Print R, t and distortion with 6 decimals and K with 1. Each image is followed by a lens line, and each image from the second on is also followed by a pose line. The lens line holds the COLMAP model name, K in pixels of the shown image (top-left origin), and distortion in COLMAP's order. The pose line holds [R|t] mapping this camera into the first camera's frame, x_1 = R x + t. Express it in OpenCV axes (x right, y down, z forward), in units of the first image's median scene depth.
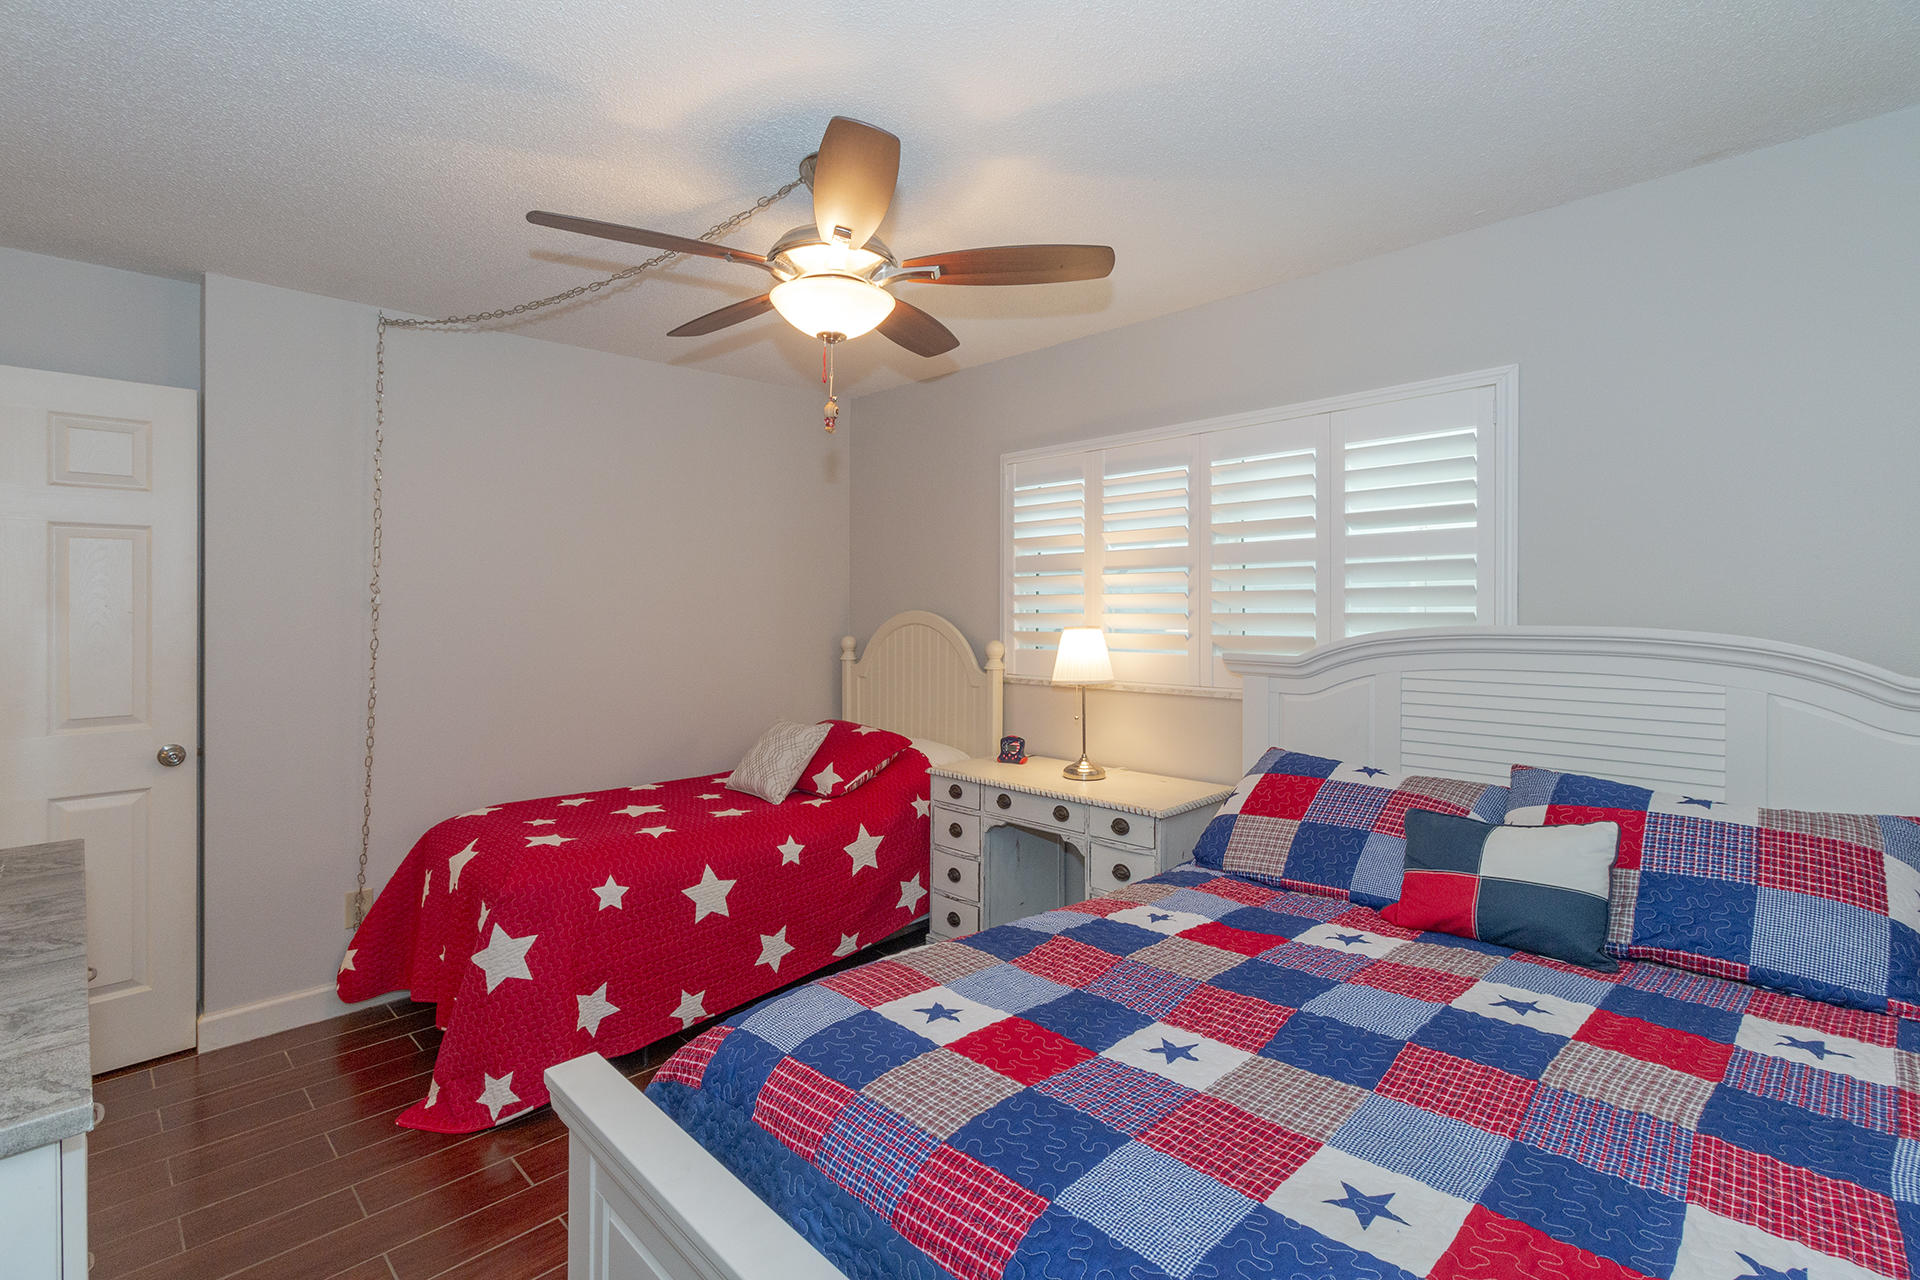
lens RADIAL K [[870.2, 0, 982.3], [0, 870.2, 617.6], [0, 0, 1]] dist [-0.000418, 0.000335]
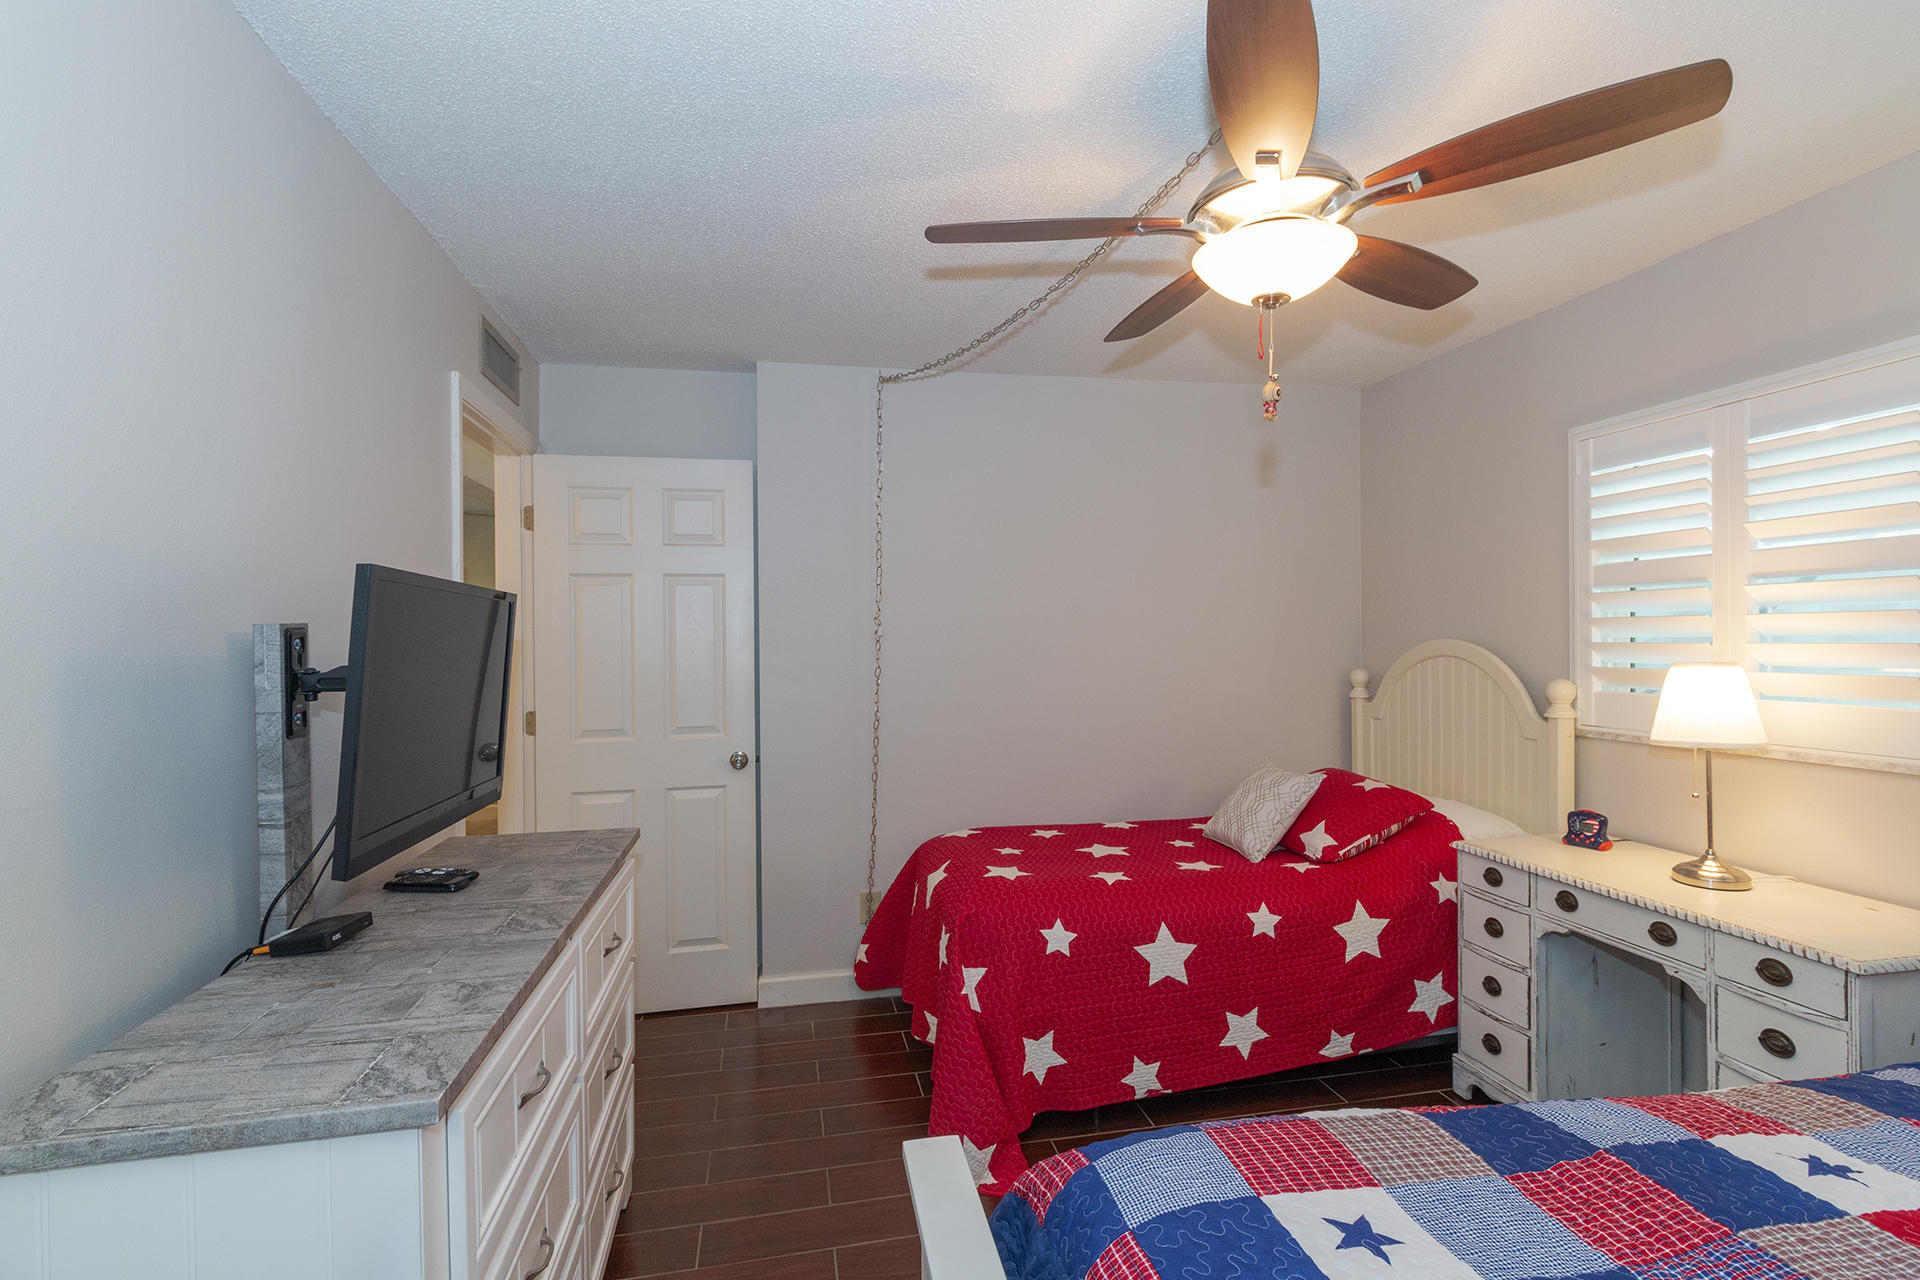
lens RADIAL K [[908.9, 0, 960.0], [0, 908.9, 640.0], [0, 0, 1]] dist [0.001502, 0.000646]
pose [[0.827892, -0.002738, -0.560882, 0.037287], [-0.000702, 0.999982, -0.005918, -0.003145], [0.560888, 0.005293, 0.827875, 0.095006]]
